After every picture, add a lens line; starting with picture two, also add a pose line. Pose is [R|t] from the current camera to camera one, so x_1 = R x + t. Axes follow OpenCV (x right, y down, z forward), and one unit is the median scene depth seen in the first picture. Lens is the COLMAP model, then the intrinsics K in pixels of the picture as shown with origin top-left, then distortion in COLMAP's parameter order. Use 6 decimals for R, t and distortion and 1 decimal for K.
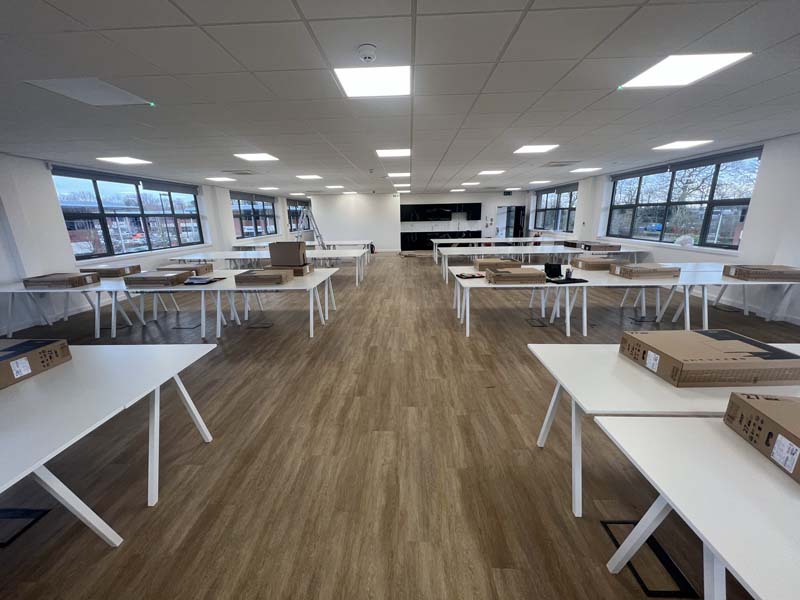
lens RADIAL K [[321.6, 0, 400.7], [0, 321.6, 299.8], [0, 0, 1]] dist [-0.003287, 0.000108]
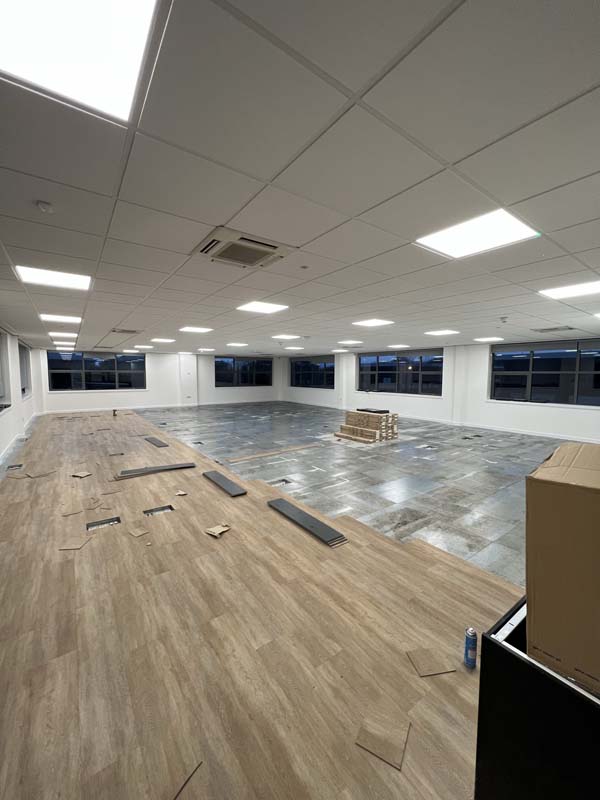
lens RADIAL K [[321.6, 0, 299.6], [0, 321.6, 398.7], [0, 0, 1]] dist [-0.003287, 0.000108]
pose [[0.793286, -0.031131, 0.608053, -0.029125], [0.137292, 0.982116, -0.128834, -0.114042], [-0.593169, 0.185683, 0.783373, 0.332778]]
